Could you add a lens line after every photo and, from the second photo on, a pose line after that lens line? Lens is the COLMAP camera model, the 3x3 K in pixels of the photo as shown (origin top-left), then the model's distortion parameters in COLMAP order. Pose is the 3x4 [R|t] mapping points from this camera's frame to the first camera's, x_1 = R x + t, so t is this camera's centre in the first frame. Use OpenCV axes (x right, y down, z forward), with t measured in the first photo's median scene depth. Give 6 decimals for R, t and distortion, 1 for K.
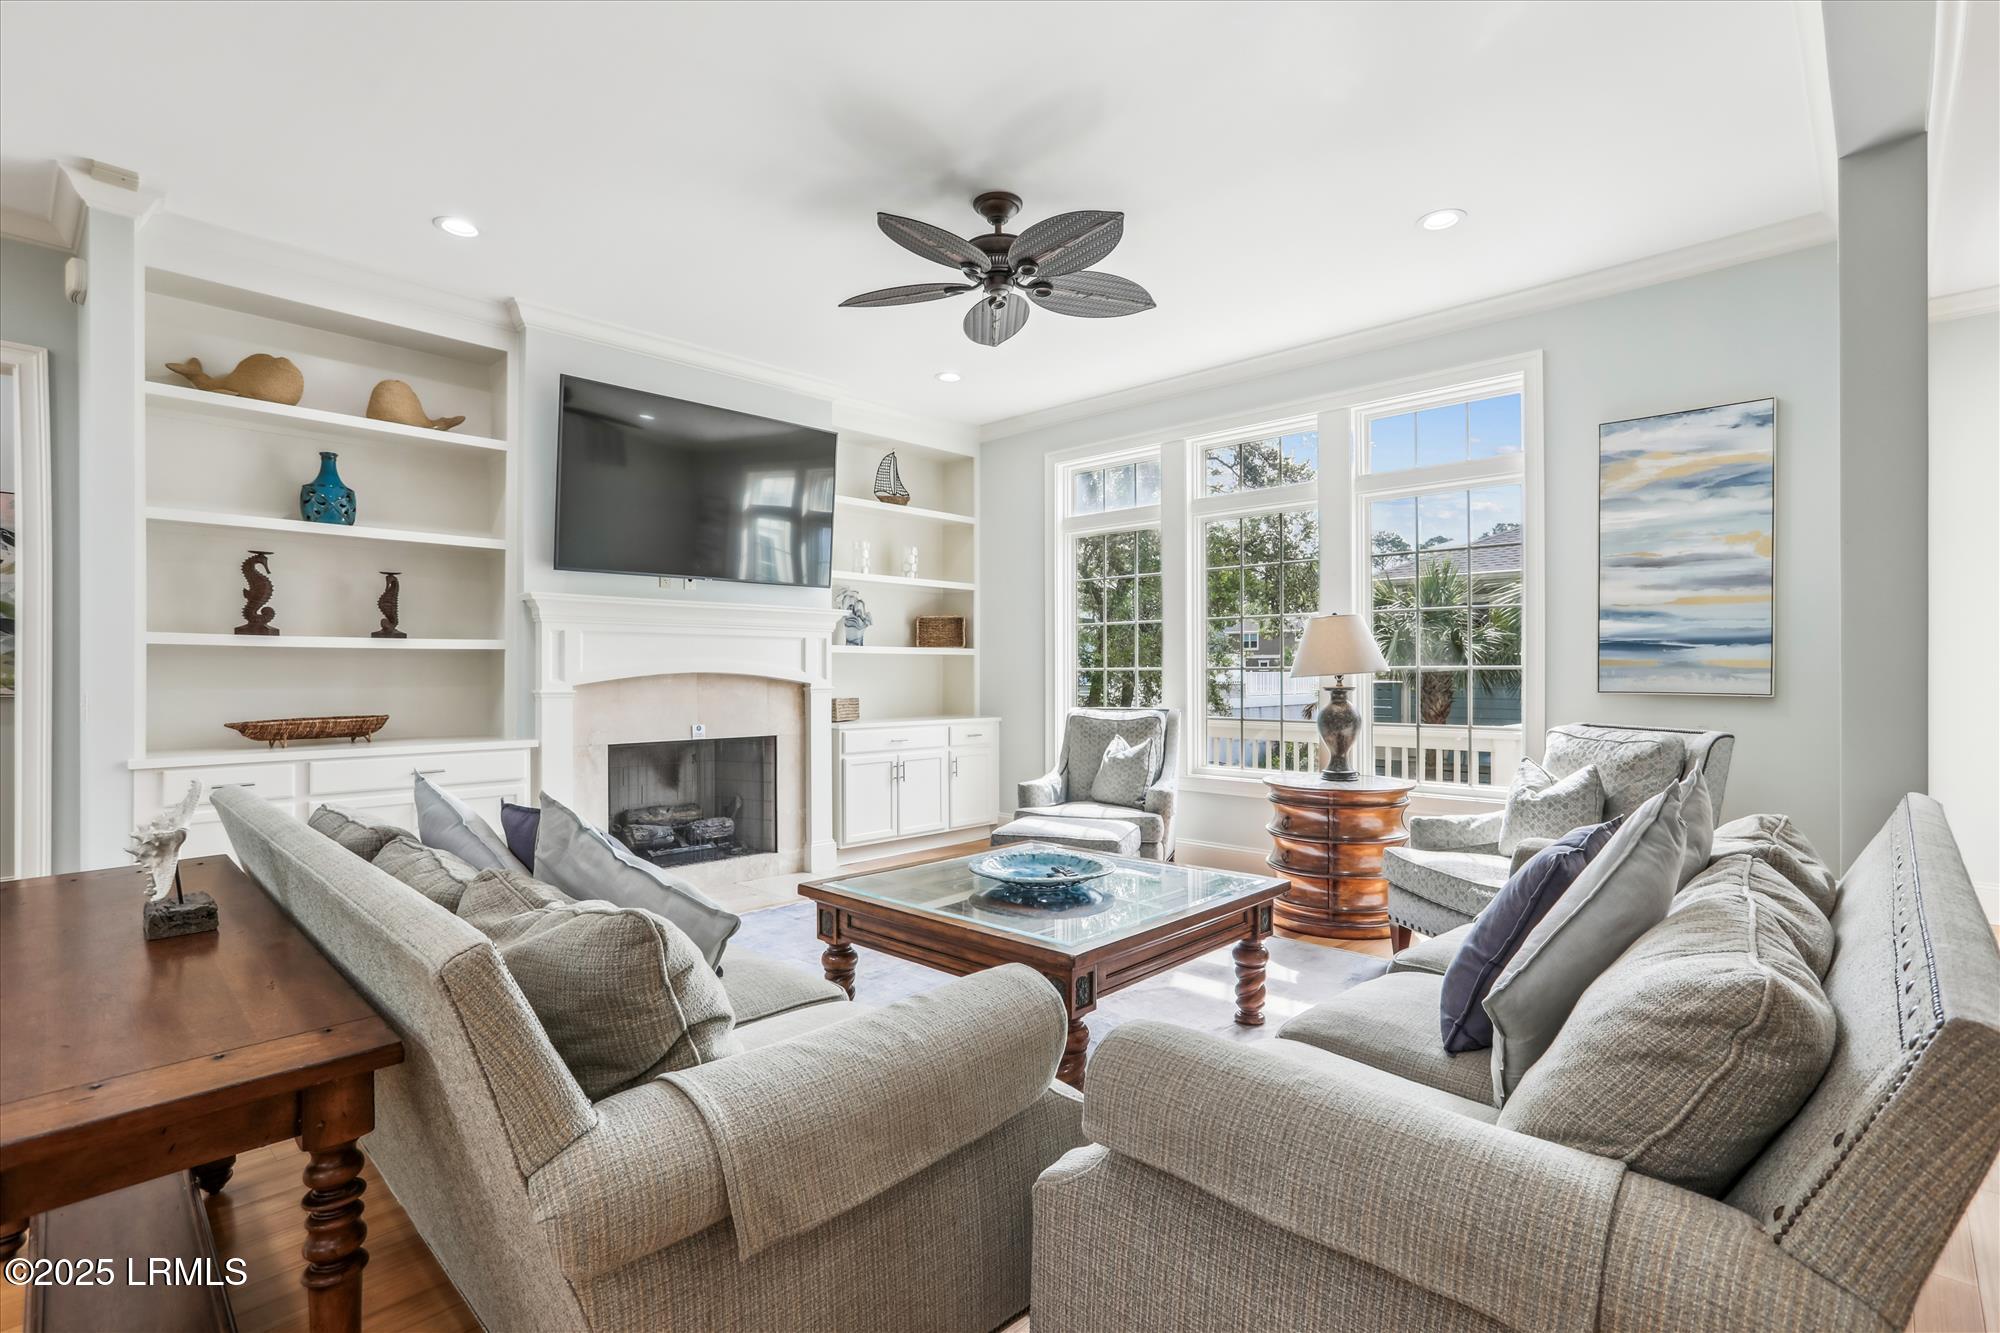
lens RADIAL K [[944.6, 0, 1003.6], [0, 944.6, 631.9], [0, 0, 1]] dist [-0.025044, 0.004956]
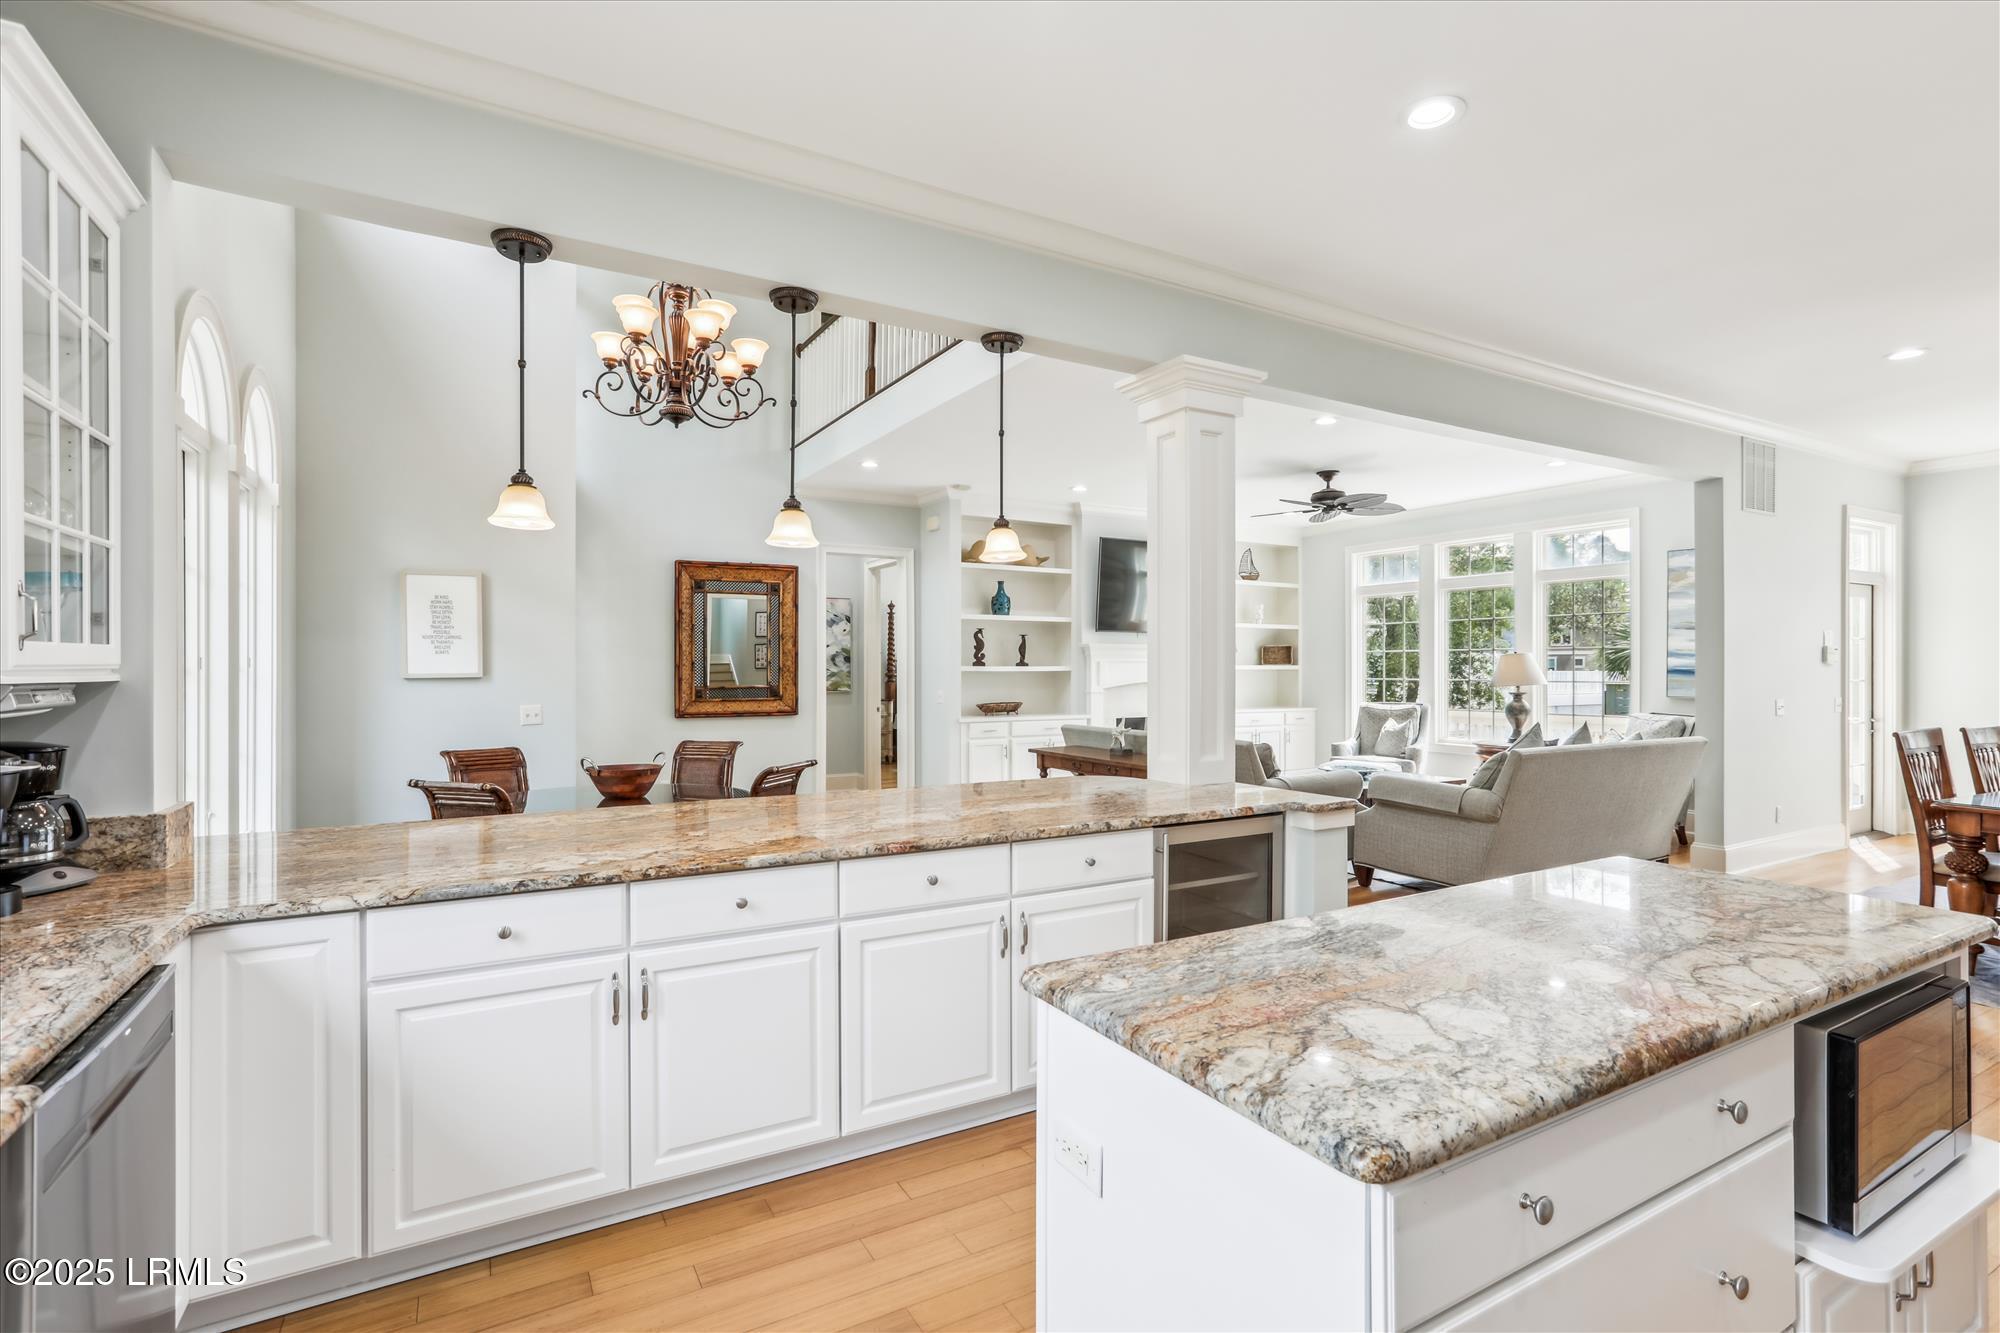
lens RADIAL K [[944.6, 0, 1004.1], [0, 944.6, 663.8], [0, 0, 1]] dist [-0.025044, 0.004956]
pose [[0.958977, 0.000390, -0.283483, -0.084516], [0.010399, 0.999278, 0.036553, -0.073585], [0.283293, -0.038002, 0.958280, -1.023892]]
